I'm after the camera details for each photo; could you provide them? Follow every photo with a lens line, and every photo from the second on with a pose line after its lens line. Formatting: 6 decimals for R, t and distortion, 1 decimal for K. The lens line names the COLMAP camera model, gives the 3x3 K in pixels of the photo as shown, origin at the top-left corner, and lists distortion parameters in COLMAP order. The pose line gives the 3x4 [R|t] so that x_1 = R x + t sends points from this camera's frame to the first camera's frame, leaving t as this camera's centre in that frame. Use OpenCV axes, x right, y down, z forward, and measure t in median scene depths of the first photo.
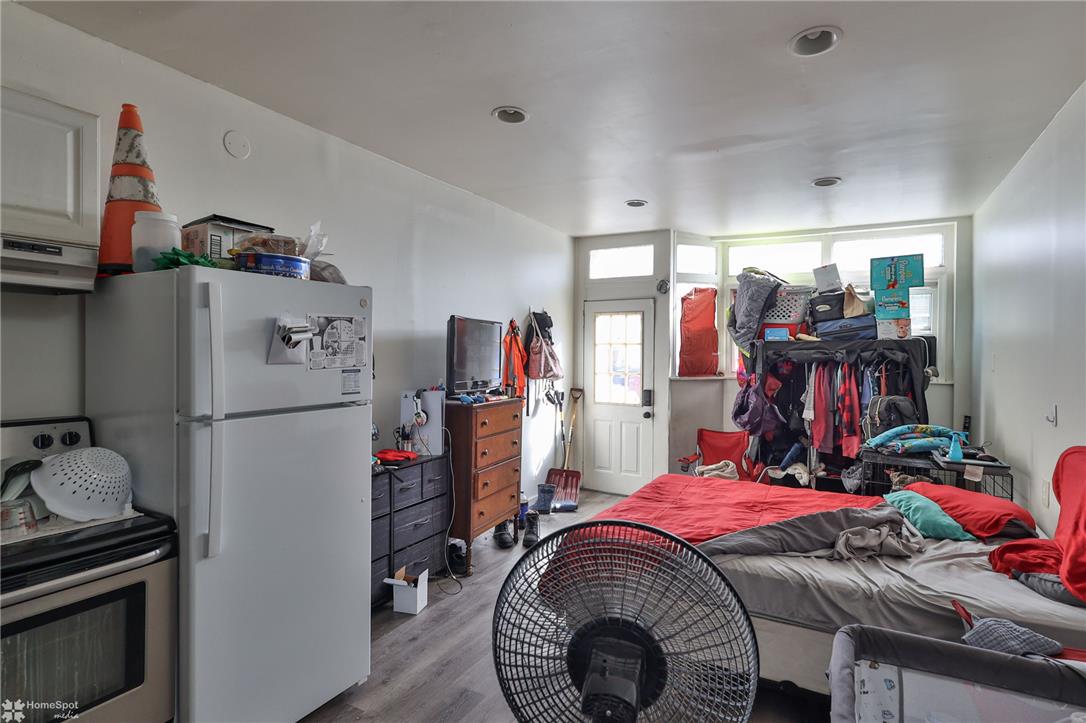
lens RADIAL K [[547.5, 0, 548.6], [0, 547.5, 353.3], [0, 0, 1]] dist [0.000214, 0.000247]
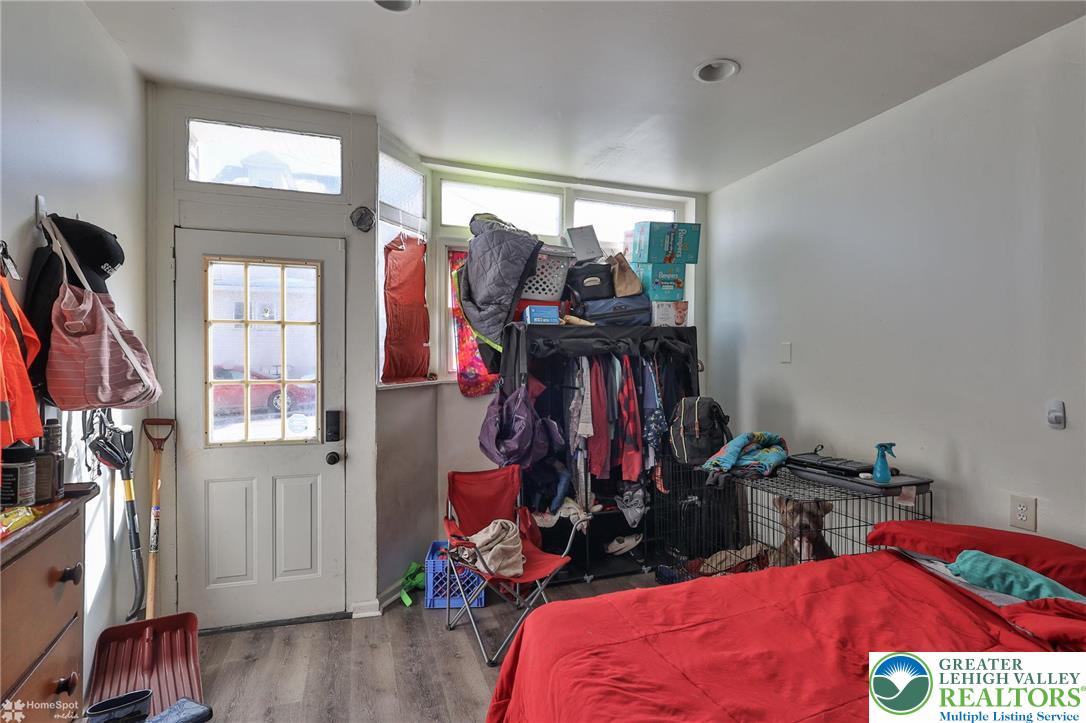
lens RADIAL K [[538.0, 0, 540.9], [0, 538.0, 364.0], [0, 0, 1]] dist [0.001925, 0.000430]
pose [[0.667204, -0.015366, 0.744717, -0.078304], [0.001953, 0.999820, 0.018880, 0.013163], [-0.744872, -0.011142, 0.667114, 0.545031]]
